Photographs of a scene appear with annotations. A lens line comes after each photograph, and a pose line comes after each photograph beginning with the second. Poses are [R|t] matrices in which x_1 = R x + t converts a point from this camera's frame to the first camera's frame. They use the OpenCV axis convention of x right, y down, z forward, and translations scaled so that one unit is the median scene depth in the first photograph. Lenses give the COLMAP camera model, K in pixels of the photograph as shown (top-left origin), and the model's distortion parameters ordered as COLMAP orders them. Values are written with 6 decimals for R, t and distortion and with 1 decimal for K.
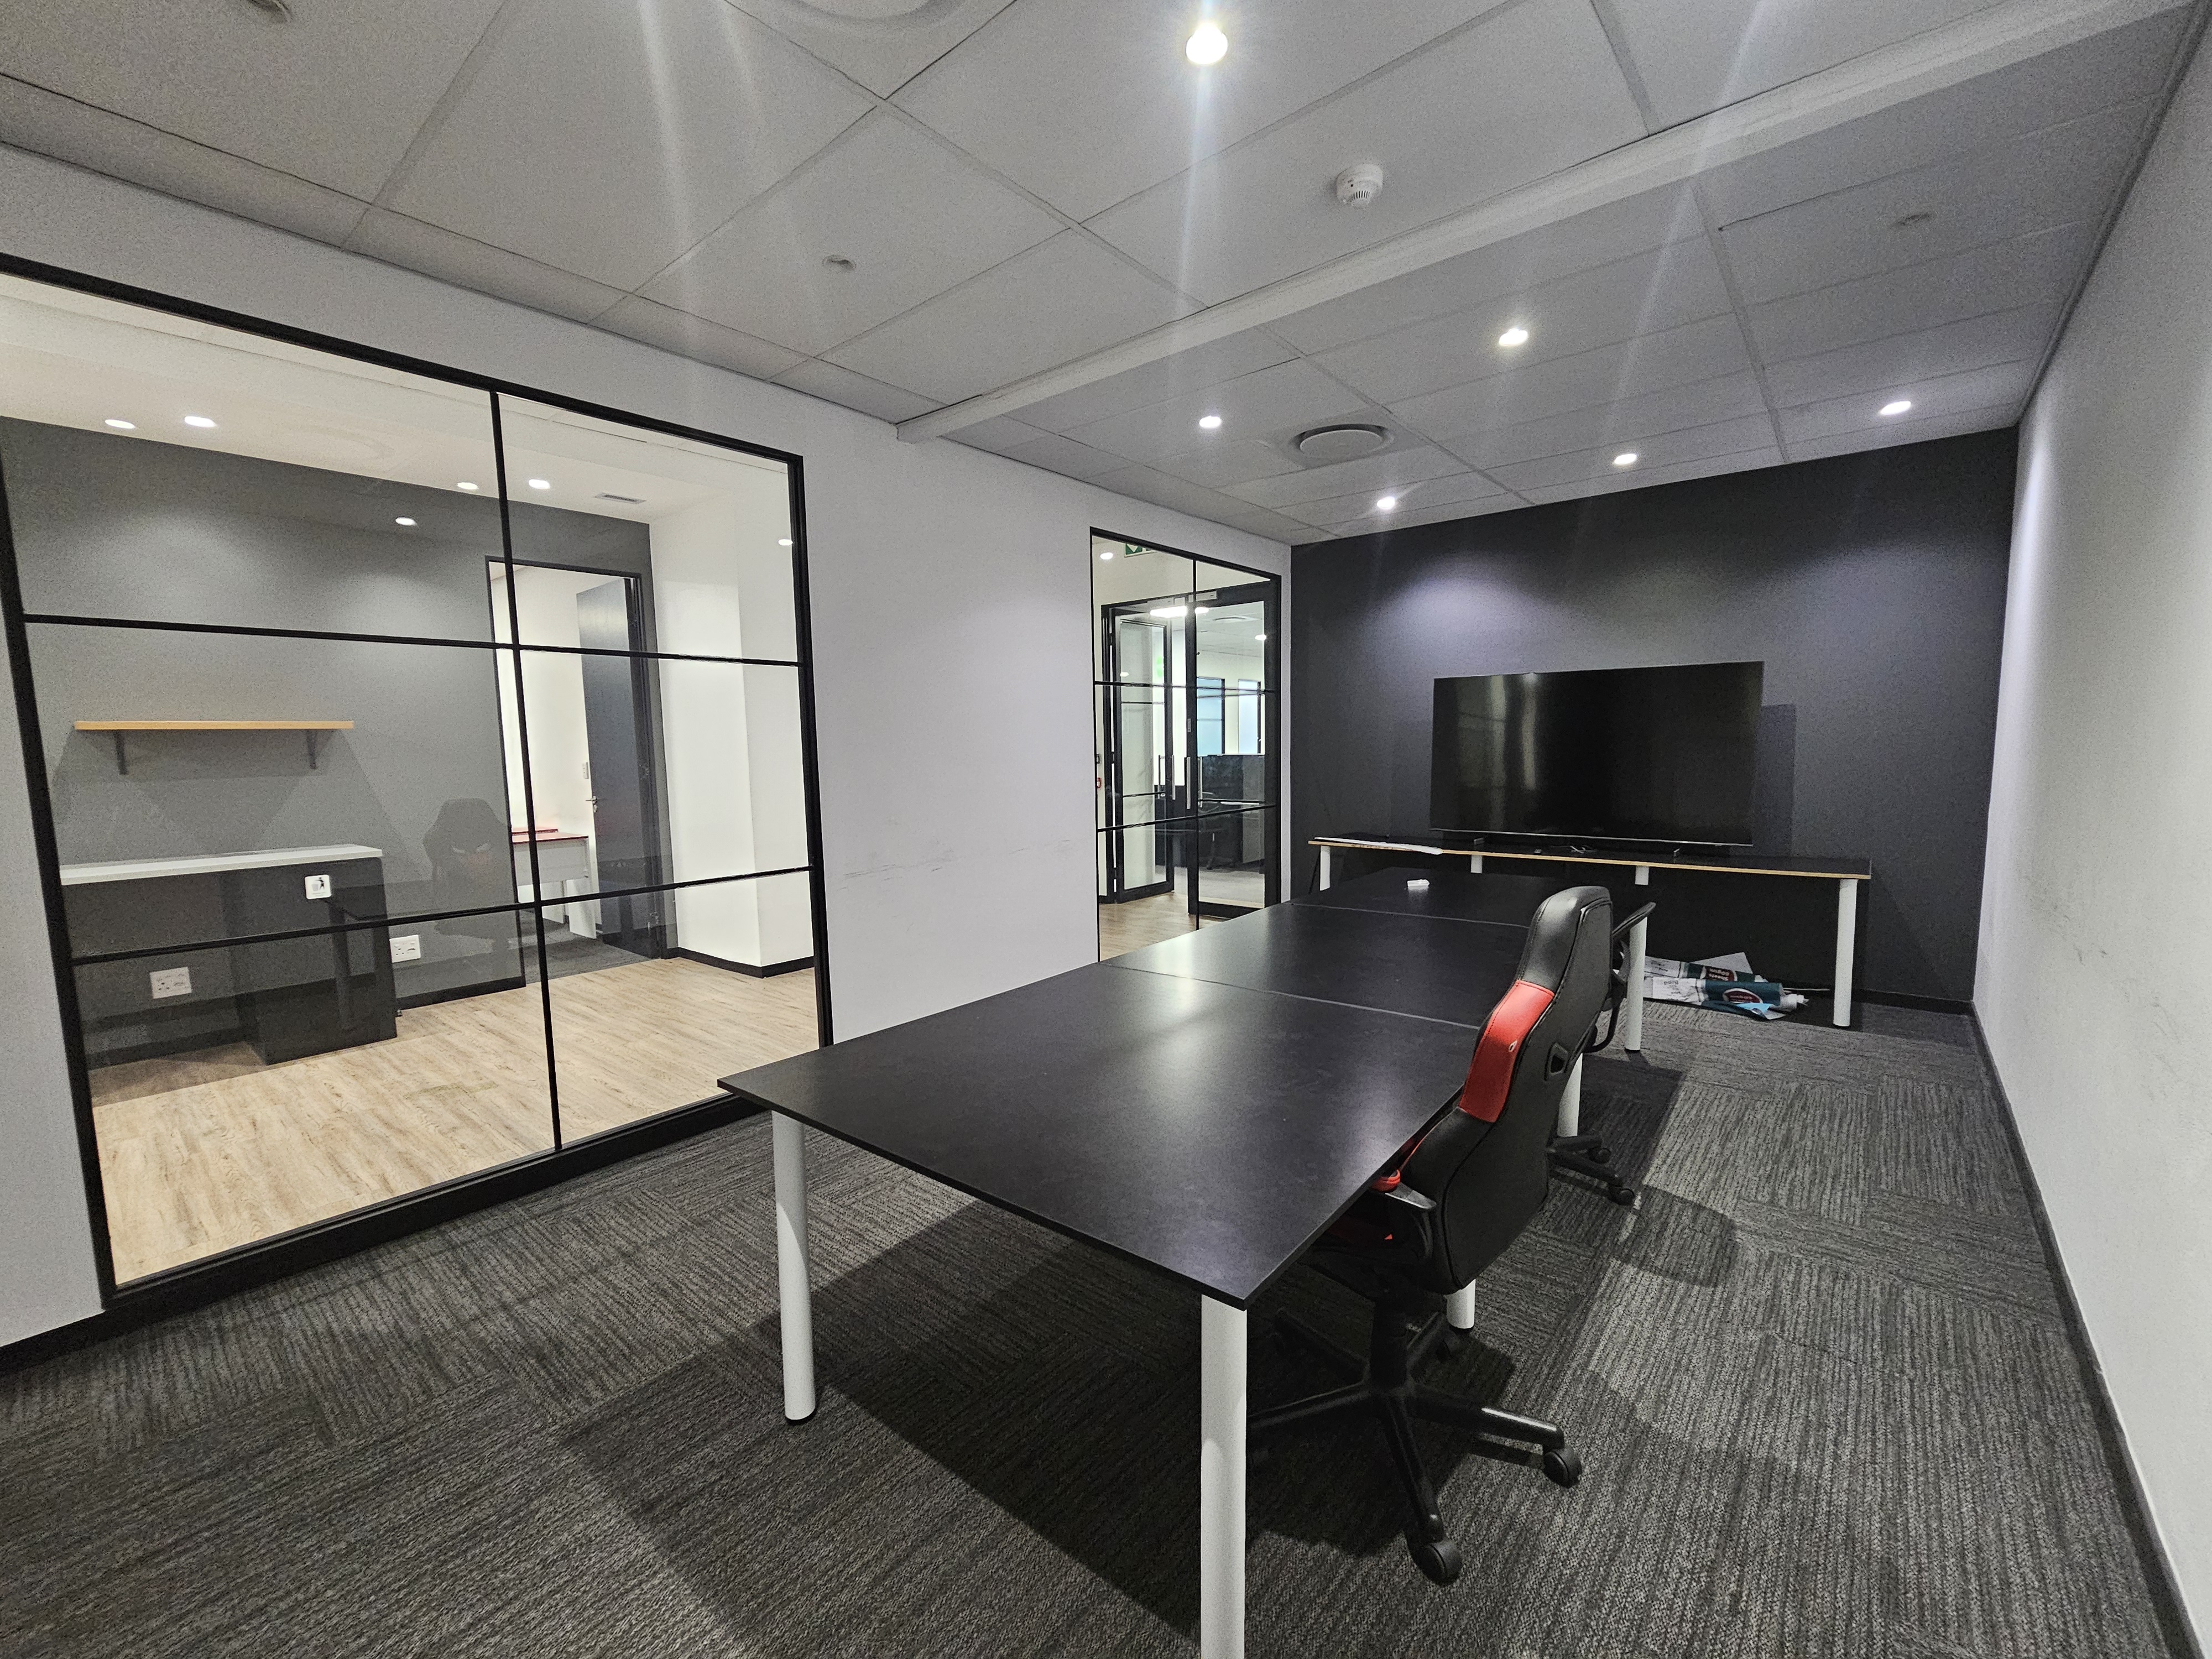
lens RADIAL K [[910.5, 0, 1096.1], [0, 910.5, 834.3], [0, 0, 1]] dist [0.000223, 0.000321]
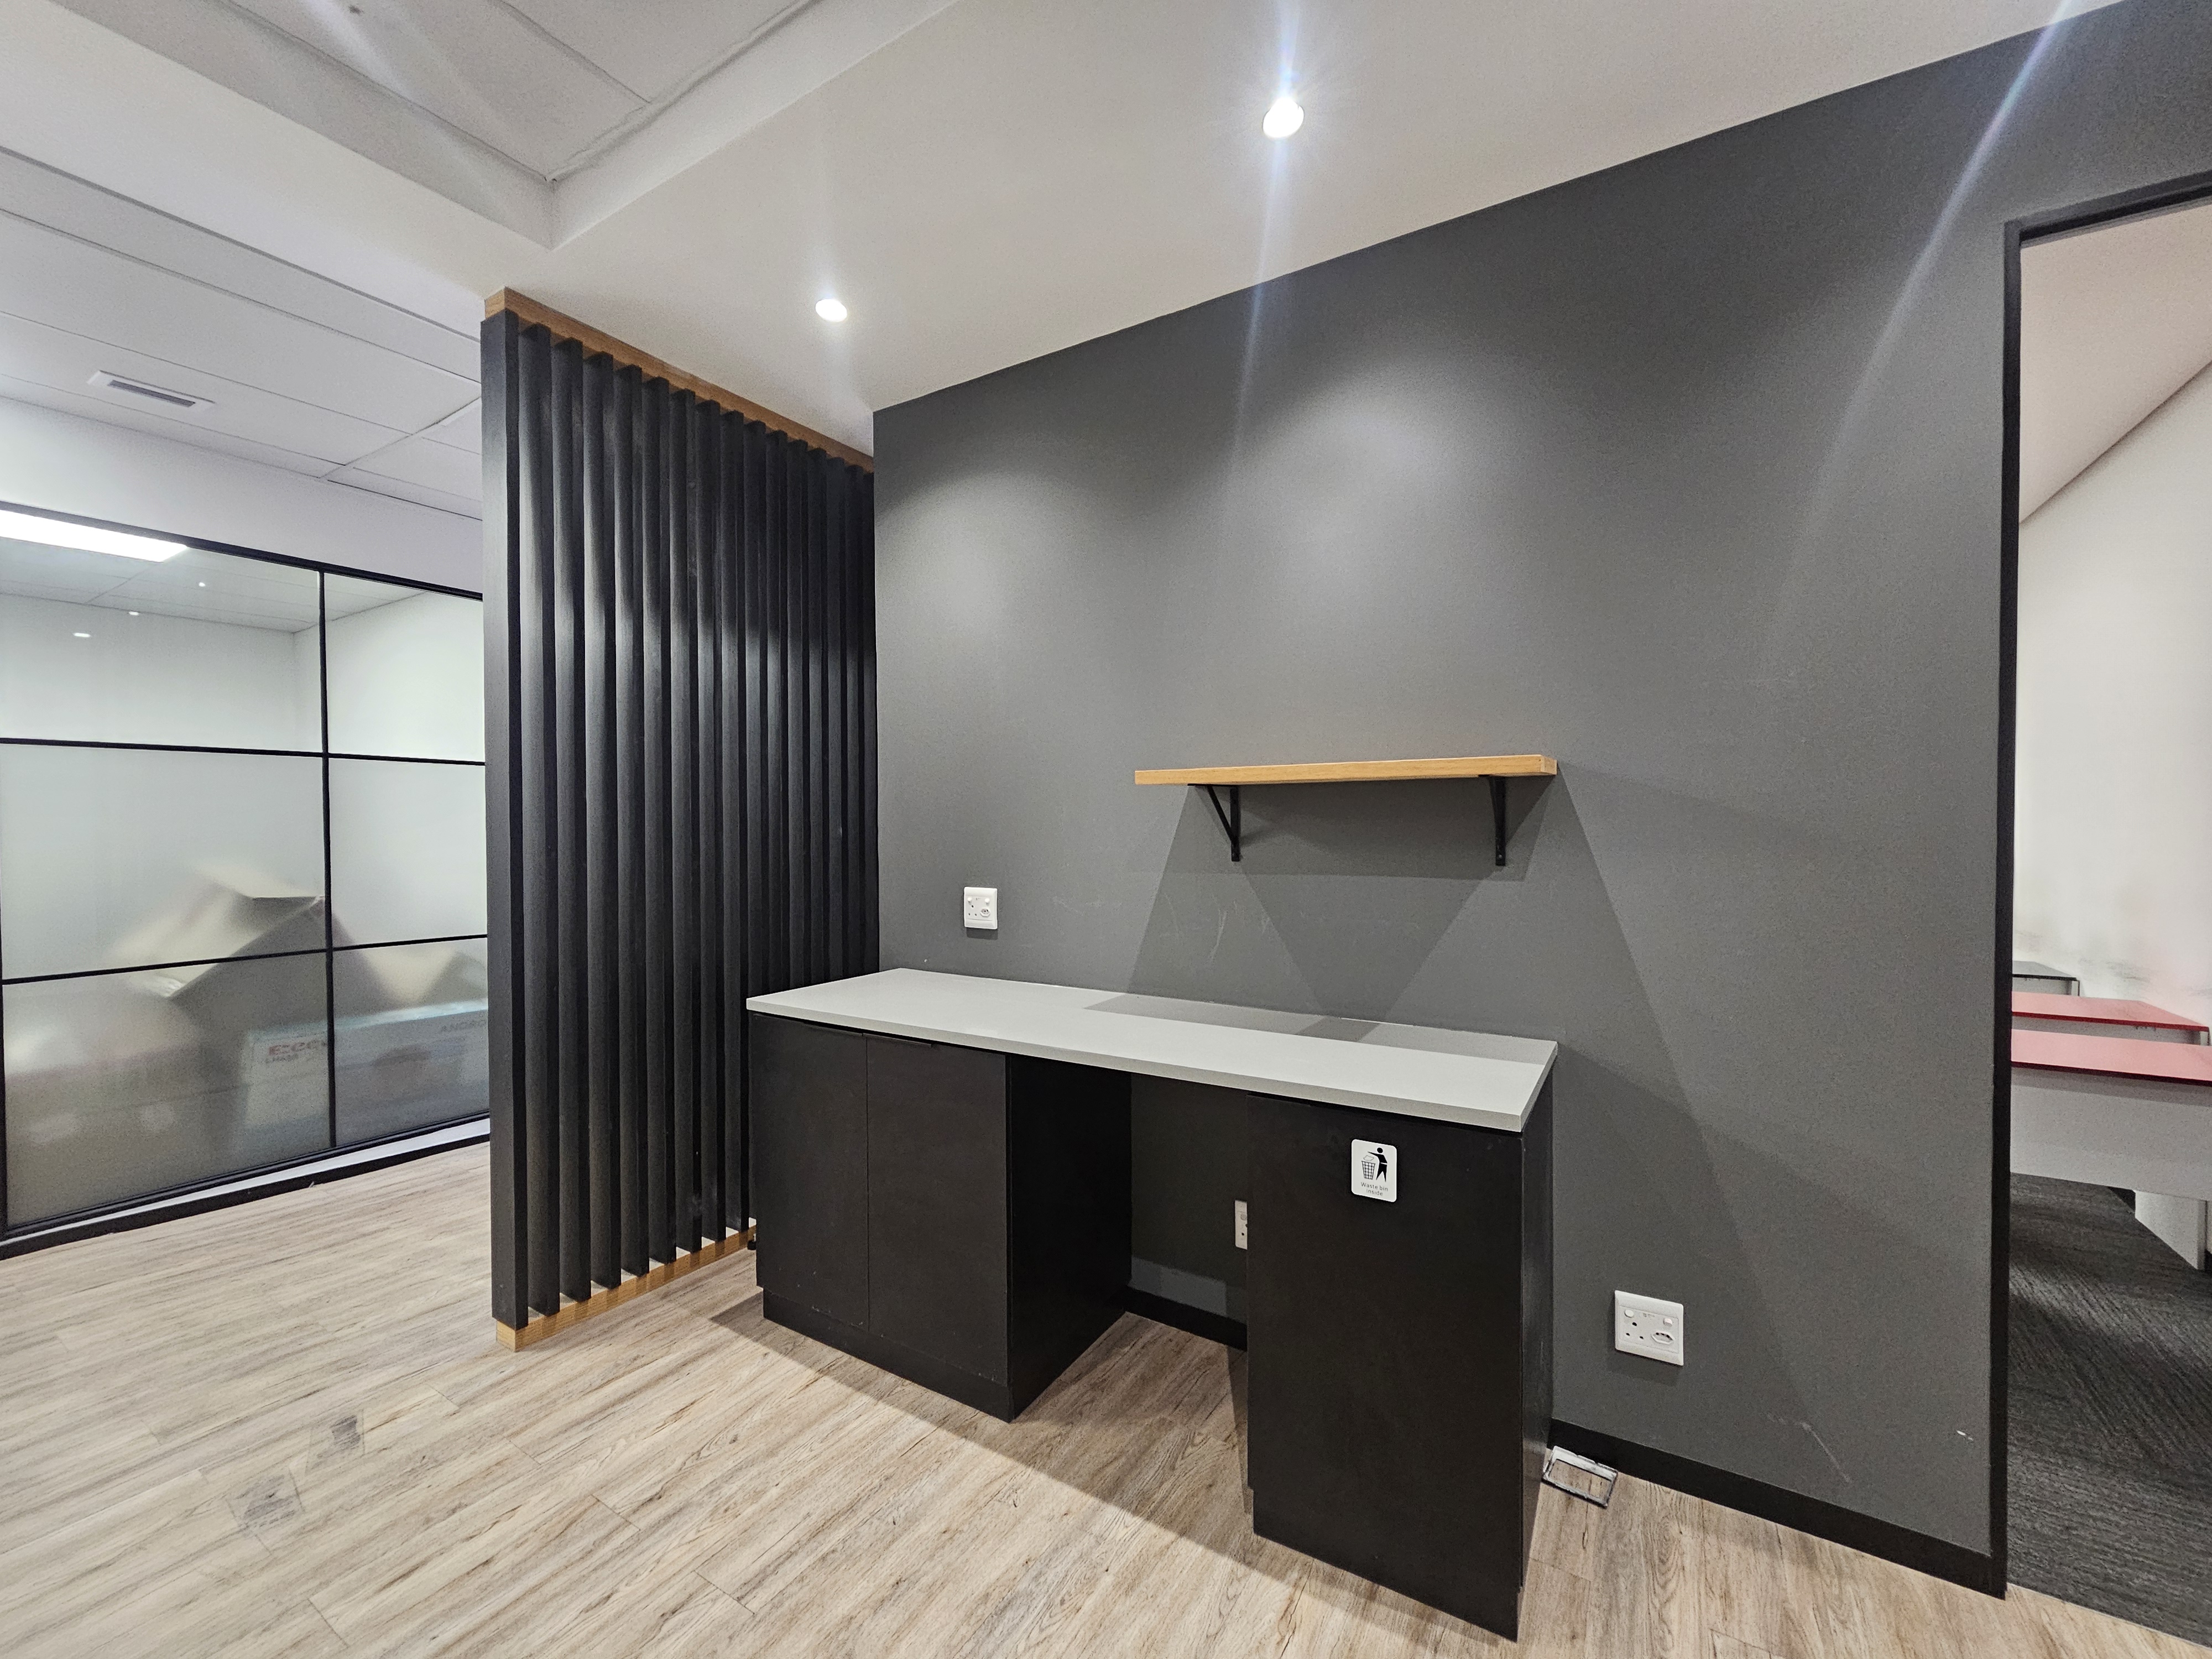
lens RADIAL K [[919.1, 0, 1106.0], [0, 919.1, 829.5], [0, 0, 1]] dist [-0.018218, 0.010166]
pose [[0.152519, 0.030845, -0.987819, -0.486705], [-0.099885, 0.994876, 0.015643, -0.084409], [0.983240, 0.096283, 0.154819, 0.814112]]
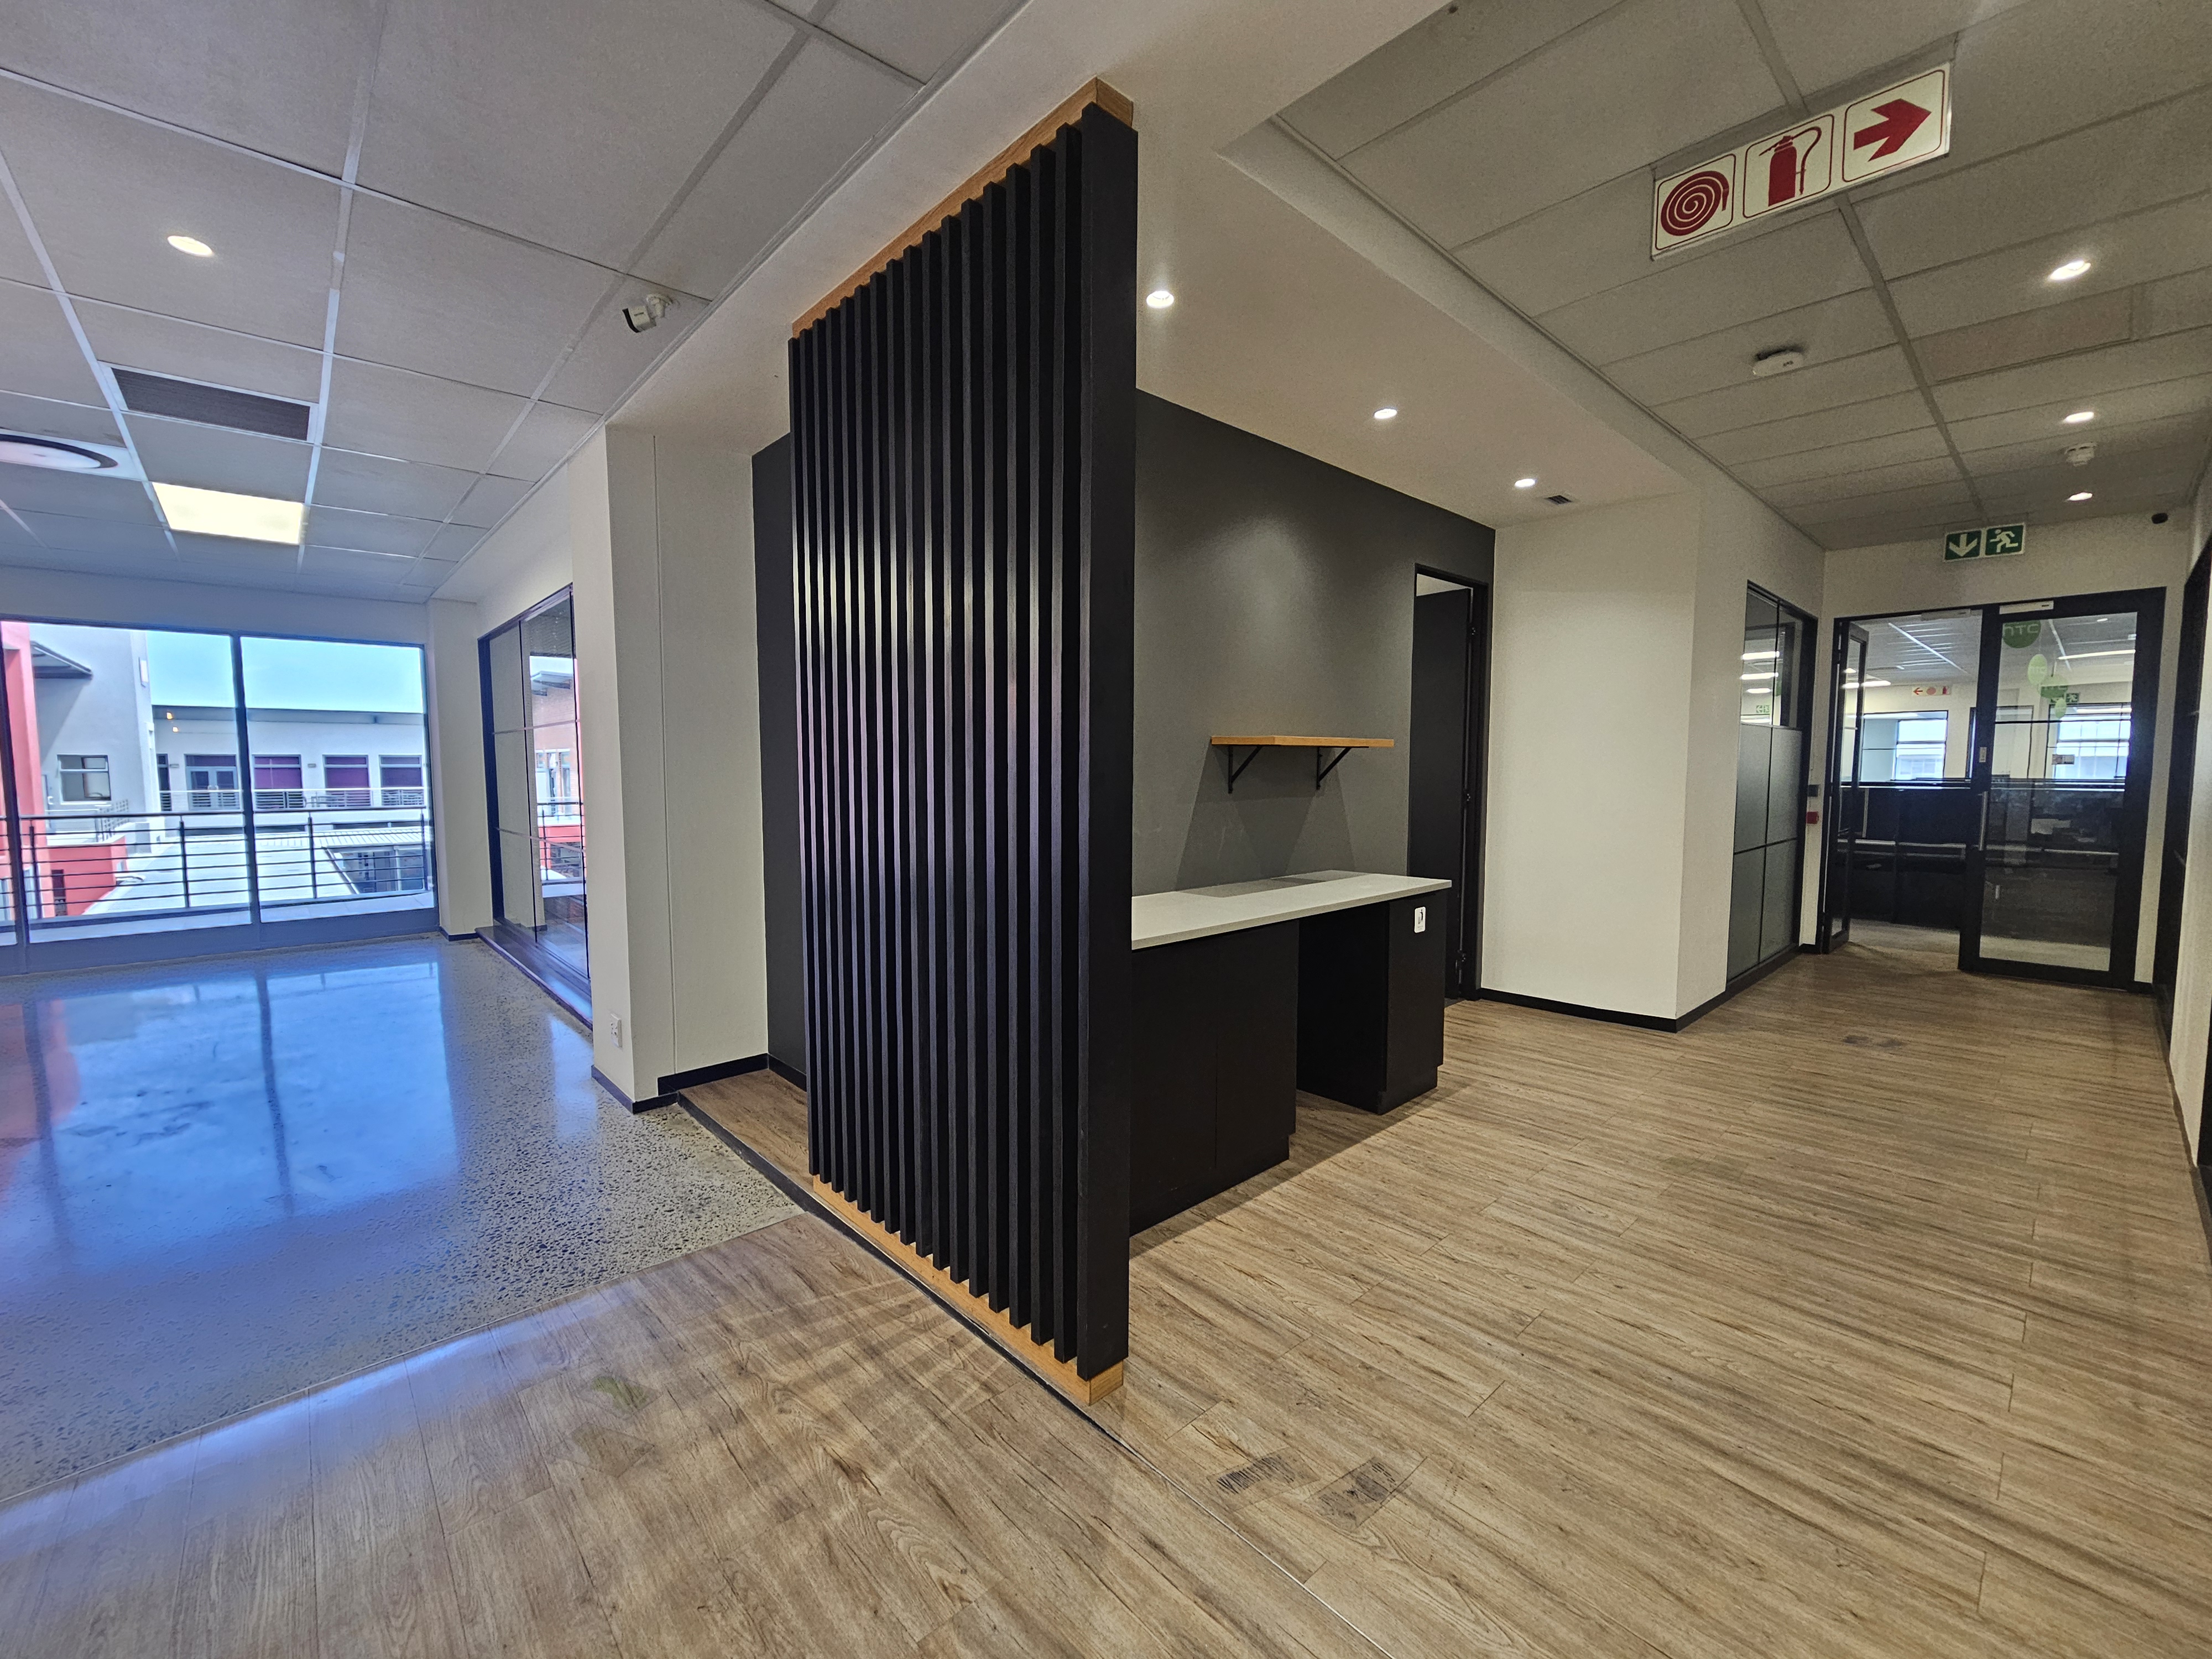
lens RADIAL K [[910.5, 0, 1096.1], [0, 910.5, 834.3], [0, 0, 1]] dist [0.000223, 0.000321]
pose [[0.991958, 0.026268, -0.123809, -1.070009], [-0.029349, 0.999302, -0.023121, 0.002777], [0.123116, 0.026569, 0.992037, 0.055605]]
